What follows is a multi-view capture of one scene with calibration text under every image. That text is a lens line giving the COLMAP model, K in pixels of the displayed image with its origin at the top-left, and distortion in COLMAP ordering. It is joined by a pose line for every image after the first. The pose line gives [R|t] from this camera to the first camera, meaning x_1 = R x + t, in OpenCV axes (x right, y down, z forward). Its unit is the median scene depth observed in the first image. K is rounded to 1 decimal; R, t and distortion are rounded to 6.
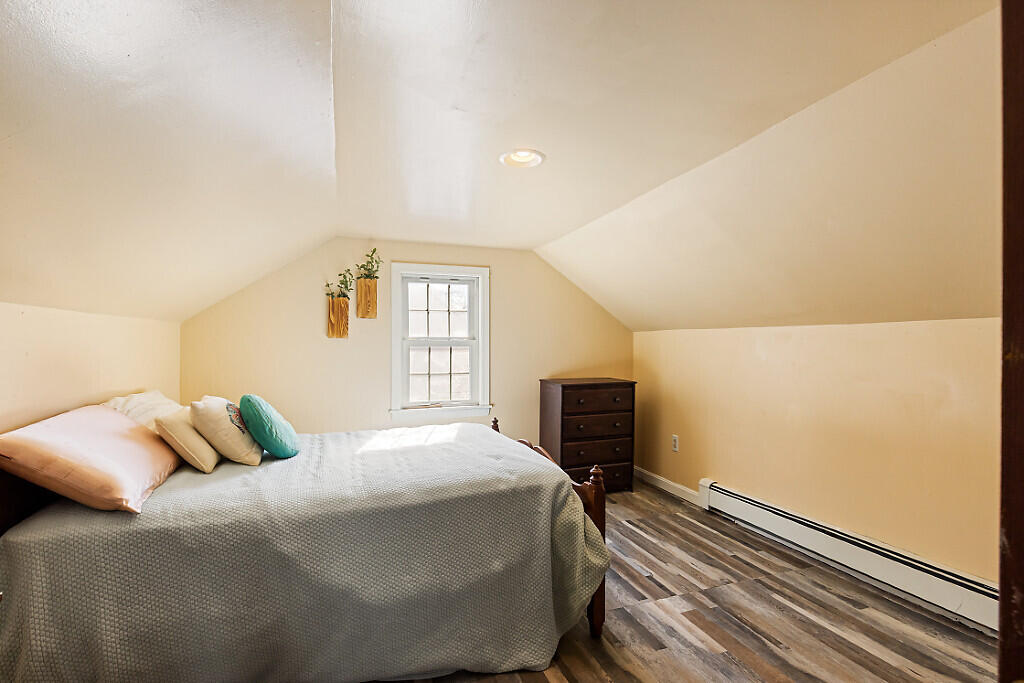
lens RADIAL K [[460.9, 0, 507.2], [0, 460.9, 353.8], [0, 0, 1]] dist [0.001560, -0.000060]
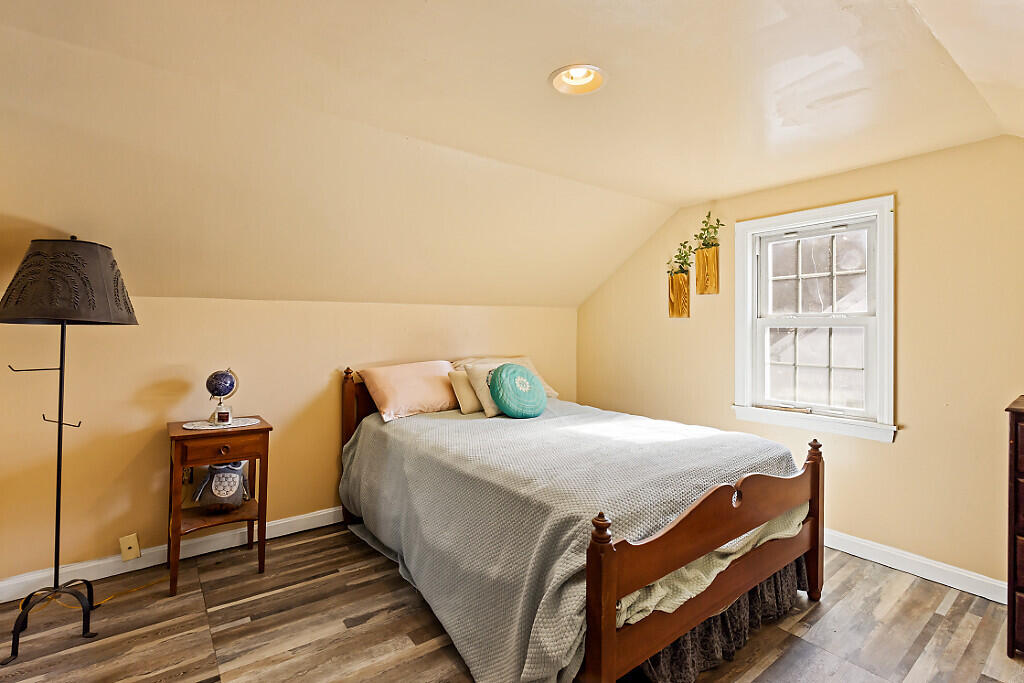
lens RADIAL K [[474.7, 0, 510.1], [0, 474.7, 330.0], [0, 0, 1]] dist [0.000048, -0.000180]
pose [[0.305145, 0.002077, -0.952304, 0.435043], [-0.020799, 0.999774, -0.004484, 0.001937], [0.952079, 0.021175, 0.305119, 0.381833]]
